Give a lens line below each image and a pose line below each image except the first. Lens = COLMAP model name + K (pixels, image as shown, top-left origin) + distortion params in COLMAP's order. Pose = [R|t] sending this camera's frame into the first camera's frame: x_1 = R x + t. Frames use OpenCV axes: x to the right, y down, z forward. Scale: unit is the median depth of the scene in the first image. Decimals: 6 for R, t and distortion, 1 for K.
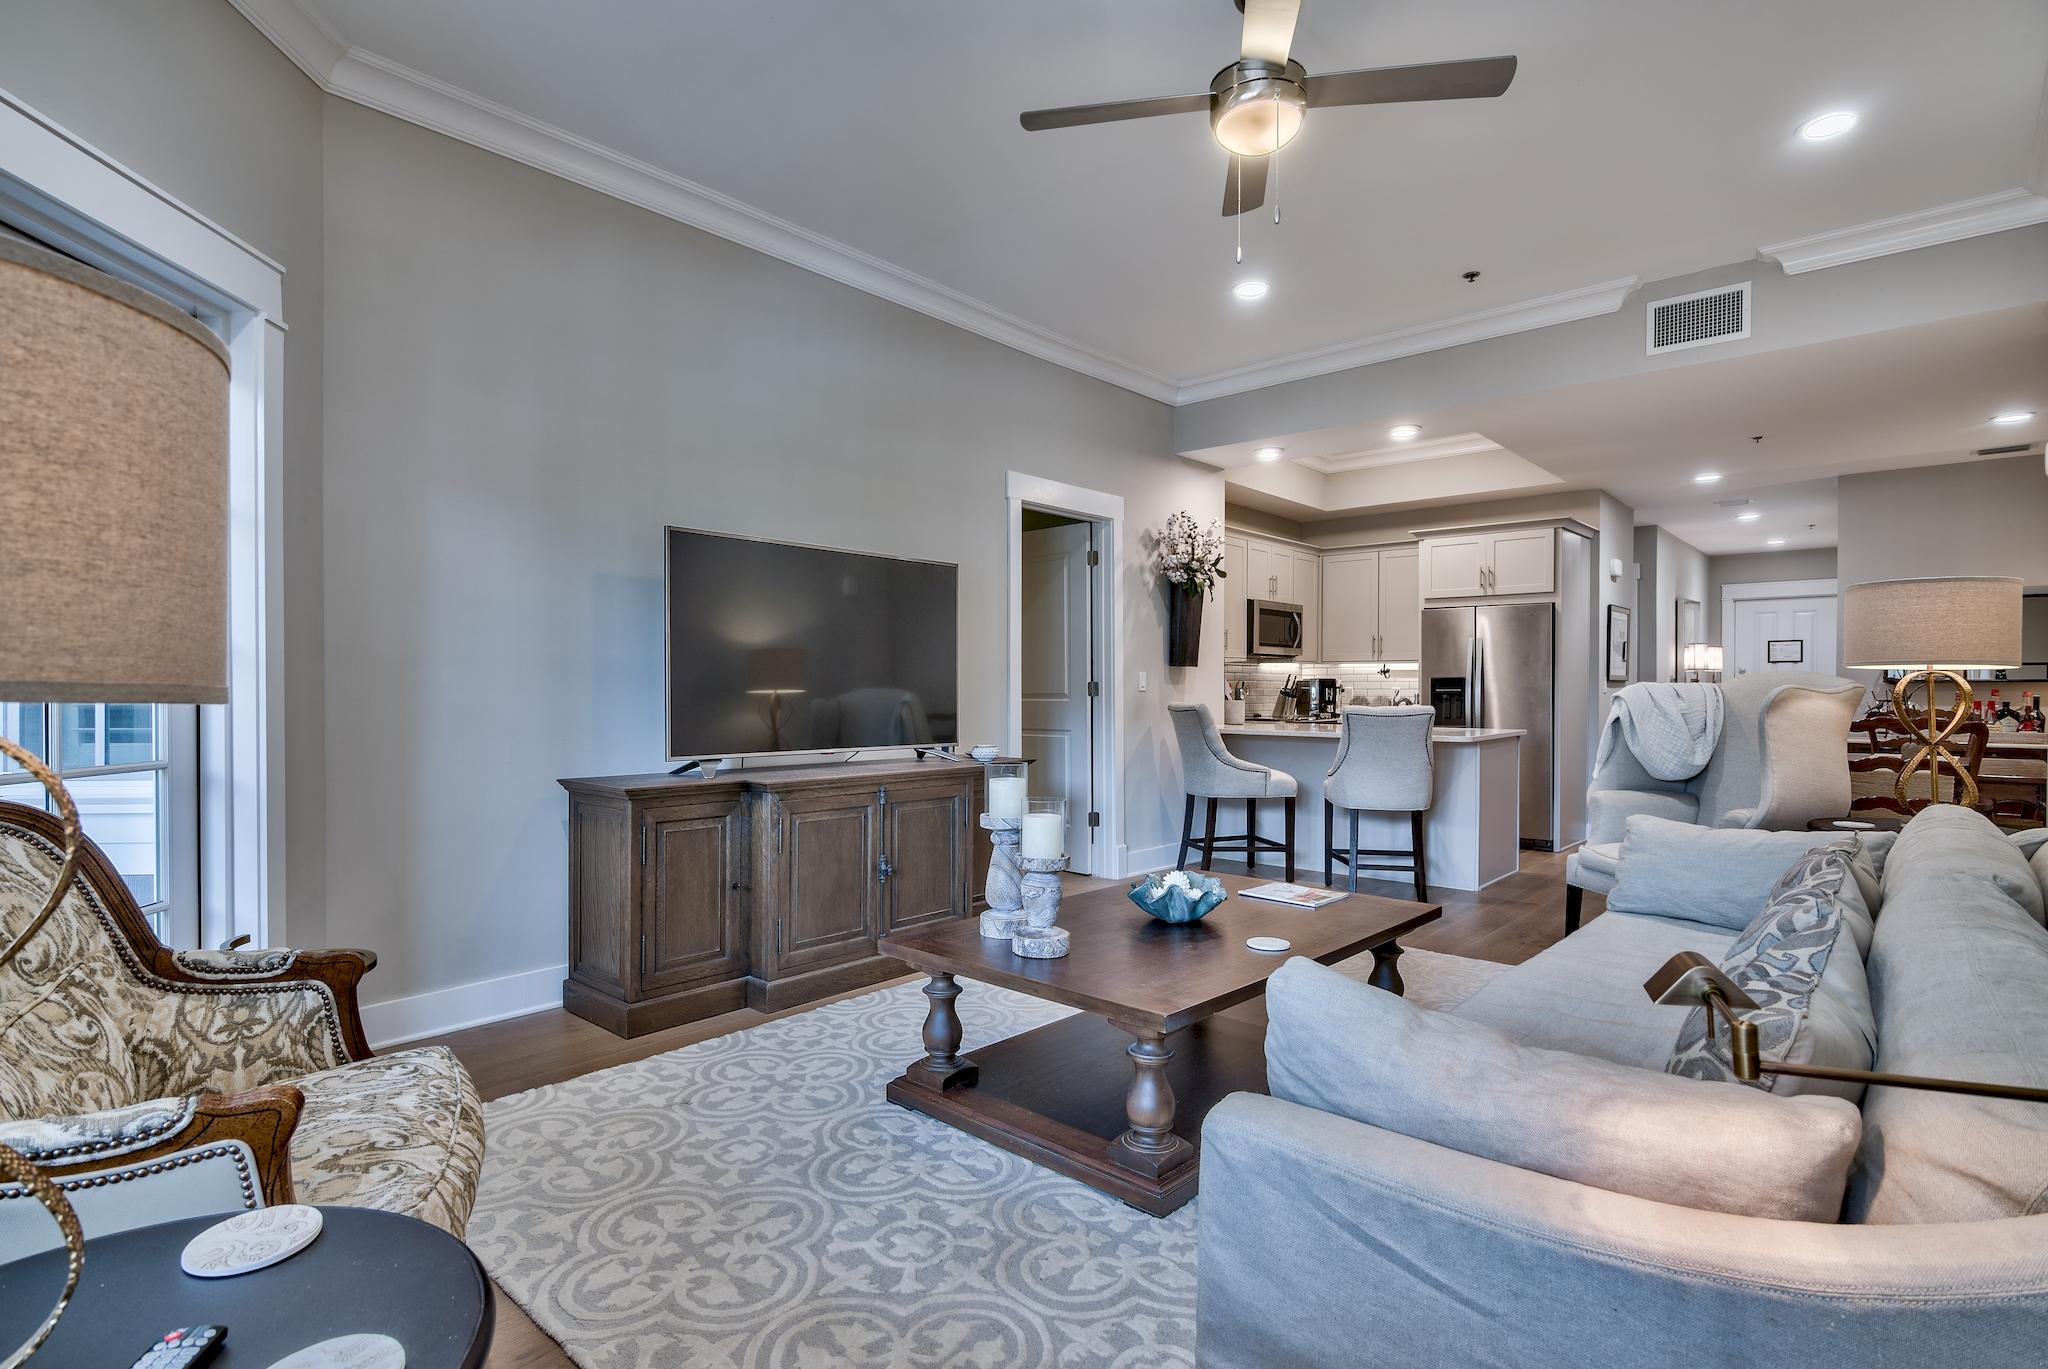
lens RADIAL K [[1019.6, 0, 1014.1], [0, 1019.6, 705.7], [0, 0, 1]] dist [-0.000889, -0.000025]
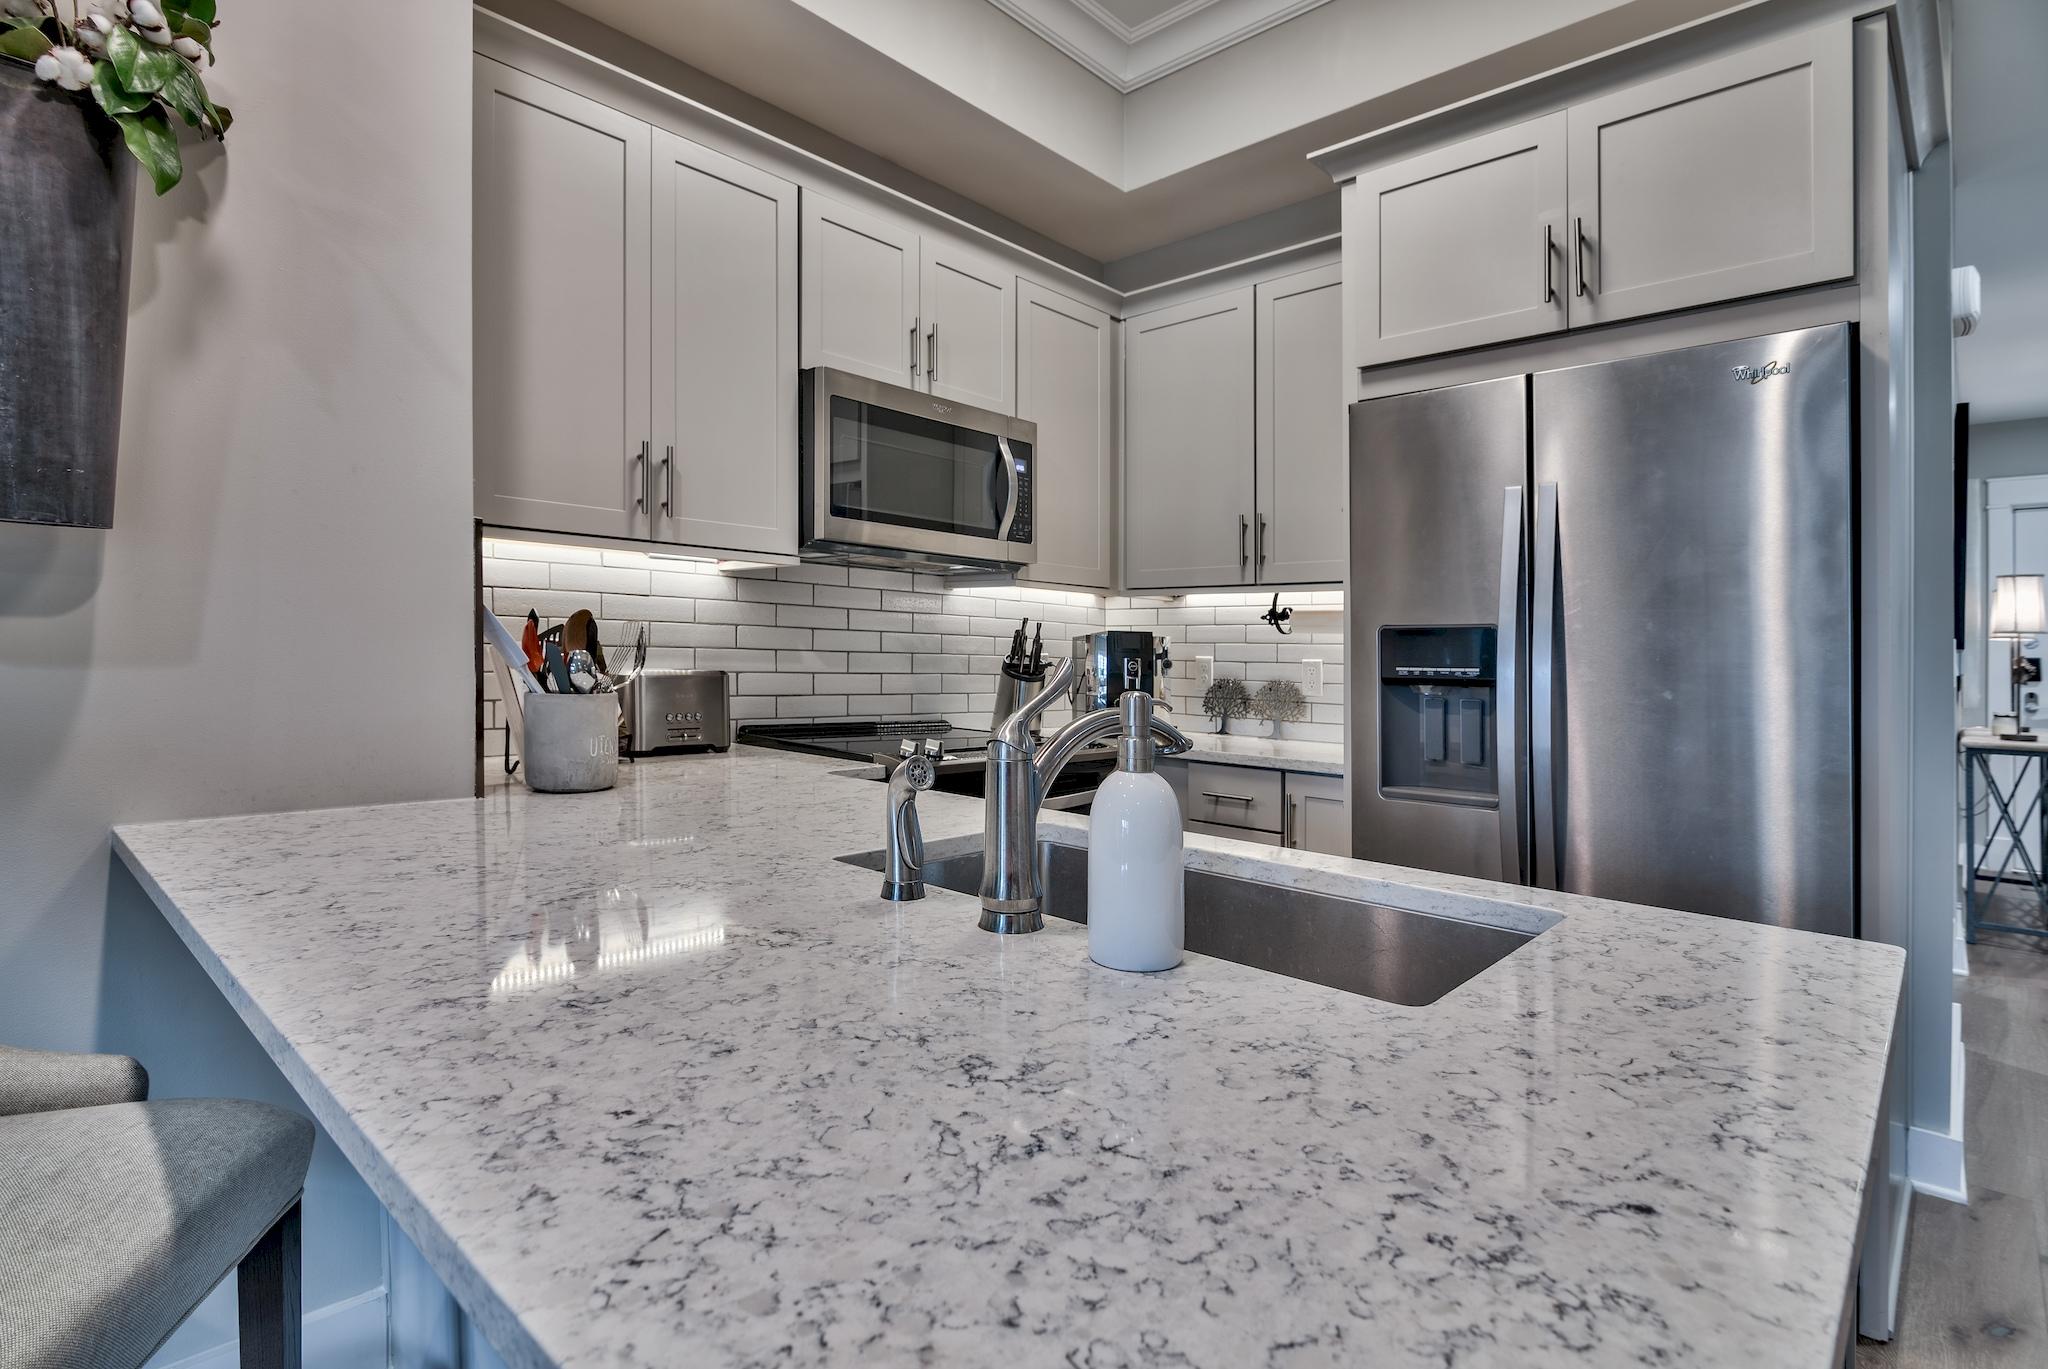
lens RADIAL K [[969.6, 0, 1031.0], [0, 969.6, 601.7], [0, 0, 1]] dist [-0.004970, -0.000982]
pose [[0.999370, 0.017896, -0.030659, 0.340596], [-0.020156, 0.996974, -0.075075, -0.012090], [0.029222, 0.075646, 0.996706, 0.771116]]
